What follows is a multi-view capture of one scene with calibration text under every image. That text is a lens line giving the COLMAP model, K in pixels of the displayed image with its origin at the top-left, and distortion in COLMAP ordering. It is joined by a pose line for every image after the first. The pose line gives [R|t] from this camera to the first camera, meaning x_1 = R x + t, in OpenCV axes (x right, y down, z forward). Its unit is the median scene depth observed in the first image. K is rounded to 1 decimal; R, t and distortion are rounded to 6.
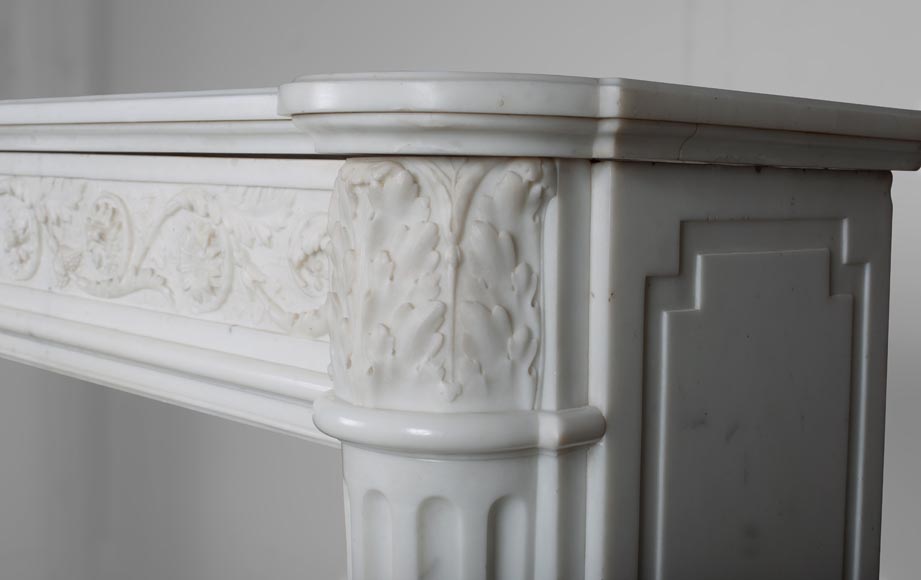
lens RADIAL K [[1449.1, 0, 460.5], [0, 1449.1, 290.0], [0, 0, 1]] dist [-0.008435, -0.002083]
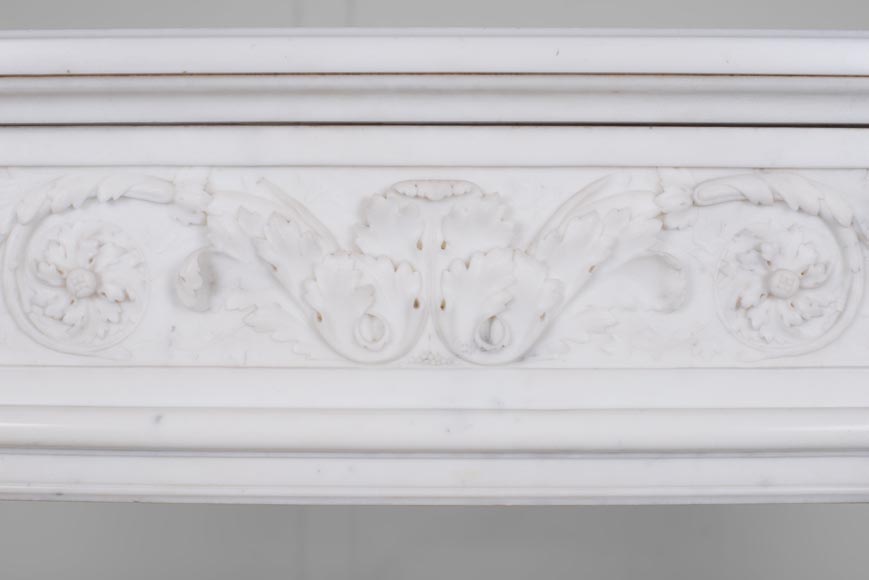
lens RADIAL K [[1156.7, 0, 434.5], [0, 1156.7, 290.0], [0, 0, 1]] dist [-0.077254, -0.000583]
pose [[0.667096, -0.122742, 0.734791, -0.924791], [0.078479, 0.992424, 0.094529, -0.109394], [-0.740827, -0.005394, 0.671674, 1.035361]]
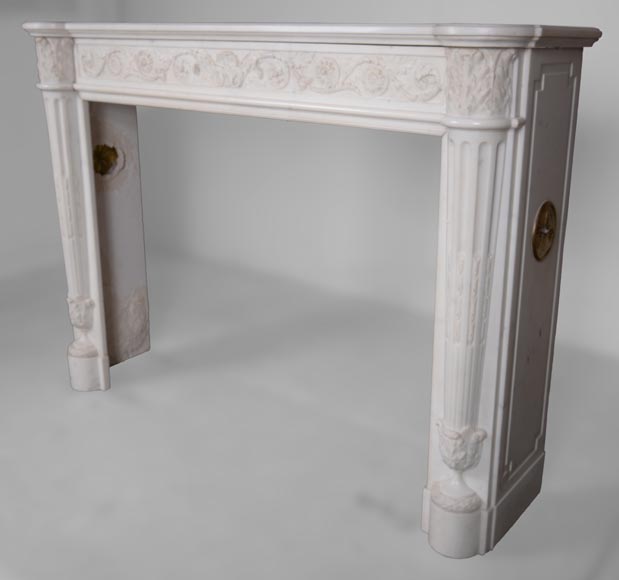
lens RADIAL K [[884.8, 0, 309.5], [0, 884.8, 290.0], [0, 0, 1]] dist [-0.012832, 0.000630]
pose [[0.987658, -0.054416, 0.146867, -0.668044], [0.023360, 0.978397, 0.205412, 0.031069], [-0.154872, -0.199446, 0.967593, -0.986301]]
